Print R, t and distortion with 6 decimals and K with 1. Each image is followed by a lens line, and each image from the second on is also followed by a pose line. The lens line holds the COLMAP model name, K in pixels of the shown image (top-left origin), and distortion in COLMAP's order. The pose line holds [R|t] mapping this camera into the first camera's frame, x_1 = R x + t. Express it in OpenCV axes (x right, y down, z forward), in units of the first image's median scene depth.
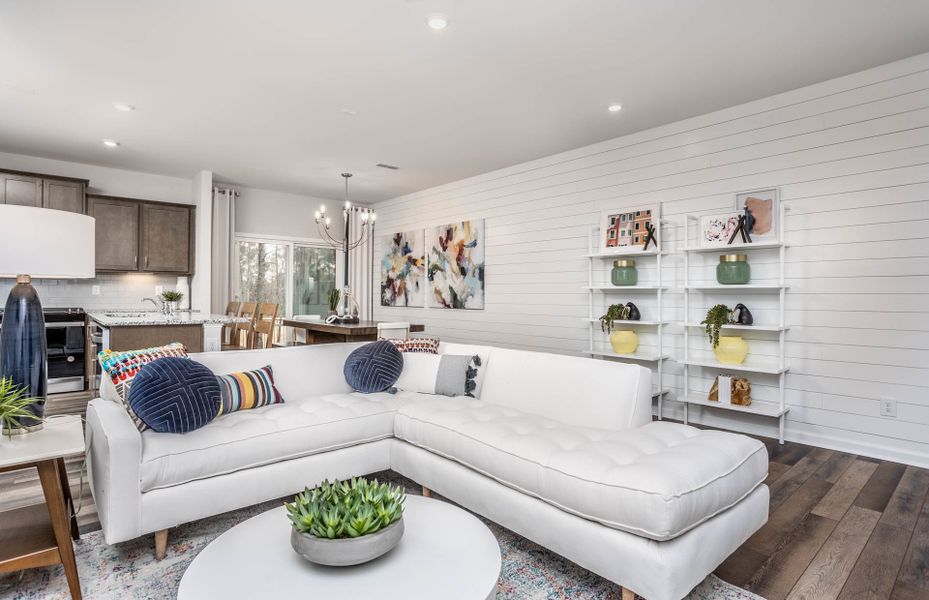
lens RADIAL K [[516.2, 0, 464.3], [0, 516.2, 271.9], [0, 0, 1]] dist [0.001330, 0.003977]
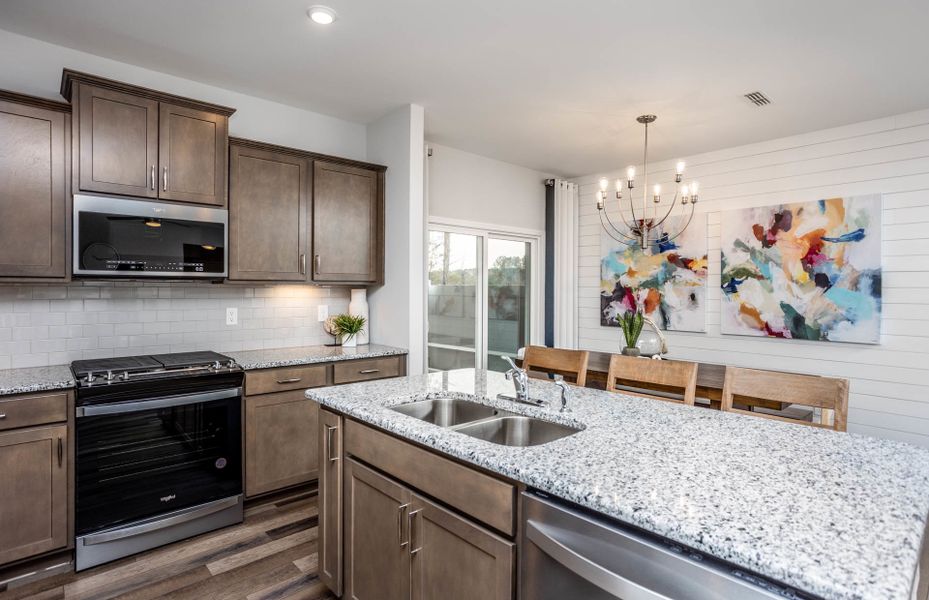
lens RADIAL K [[494.5, 0, 459.6], [0, 494.5, 290.7], [0, 0, 1]] dist [-0.012829, 0.005561]
pose [[0.998827, -0.000891, 0.048414, -0.473039], [-0.001697, 0.998572, 0.053396, -0.019968], [-0.048392, -0.053416, 0.997399, 0.441351]]
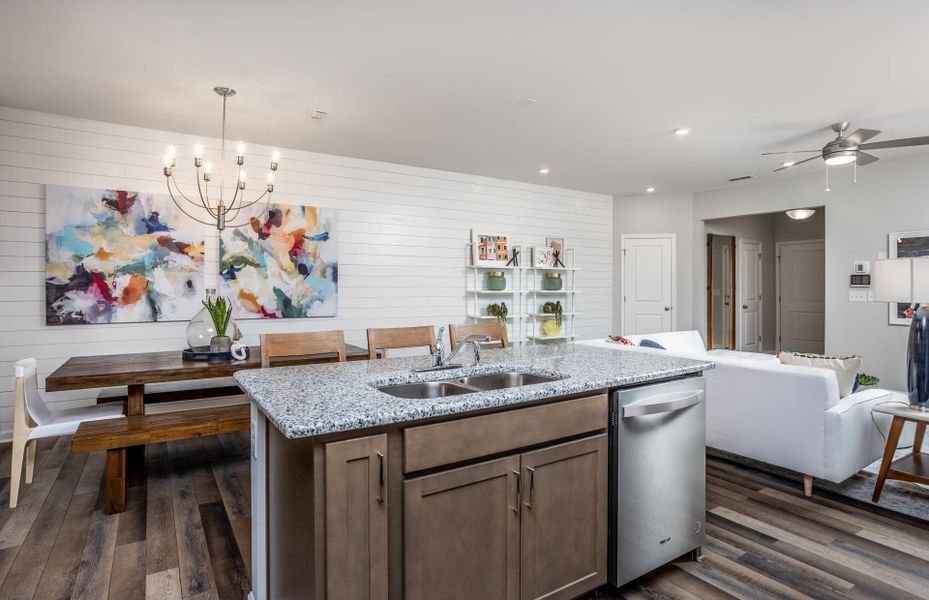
lens RADIAL K [[494.5, 0, 479.8], [0, 494.5, 283.7], [0, 0, 1]] dist [-0.012829, 0.005561]
pose [[0.100883, -0.001169, 0.994898, -0.732256], [-0.048242, 0.998817, 0.006065, 0.003070], [-0.993728, -0.048608, 0.100707, 0.670842]]
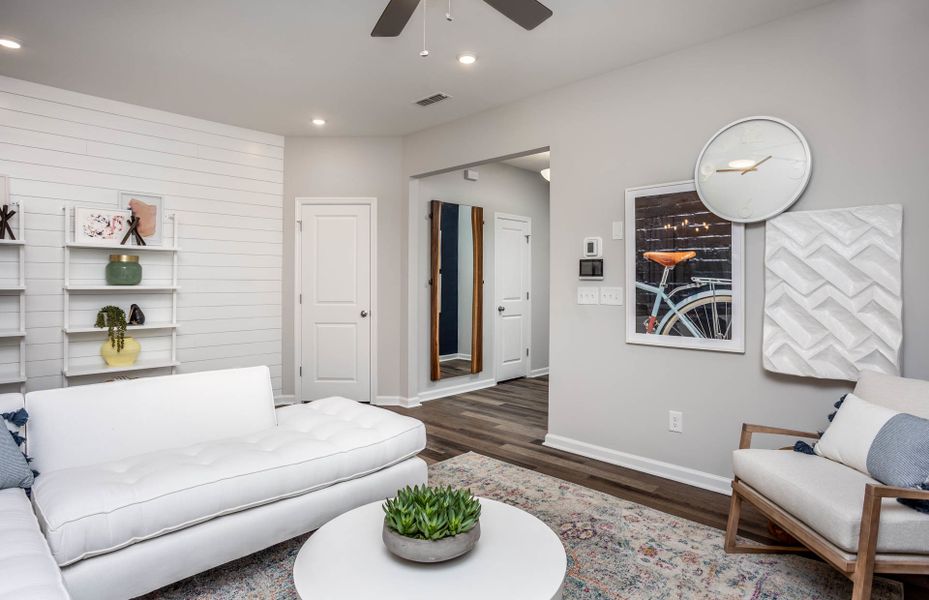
lens RADIAL K [[516.2, 0, 466.9], [0, 516.2, 287.1], [0, 0, 1]] dist [0.001330, 0.003977]
pose [[-0.104168, -0.016658, 0.994420, -0.337237], [-0.050393, 0.998664, 0.011450, -0.010226], [-0.993282, -0.048919, -0.104868, 0.285977]]
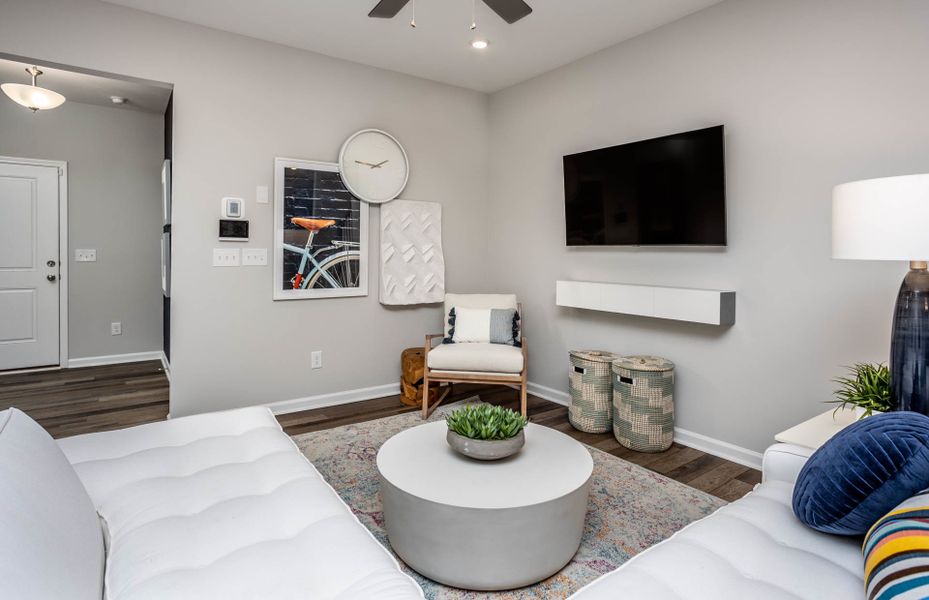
lens RADIAL K [[516.2, 0, 477.2], [0, 516.2, 248.1], [0, 0, 1]] dist [0.001330, 0.003977]
pose [[-0.997907, -0.014582, 0.062998, -0.098985], [-0.017811, 0.998540, -0.050998, 0.011306], [-0.062163, -0.052013, -0.996710, 0.605773]]
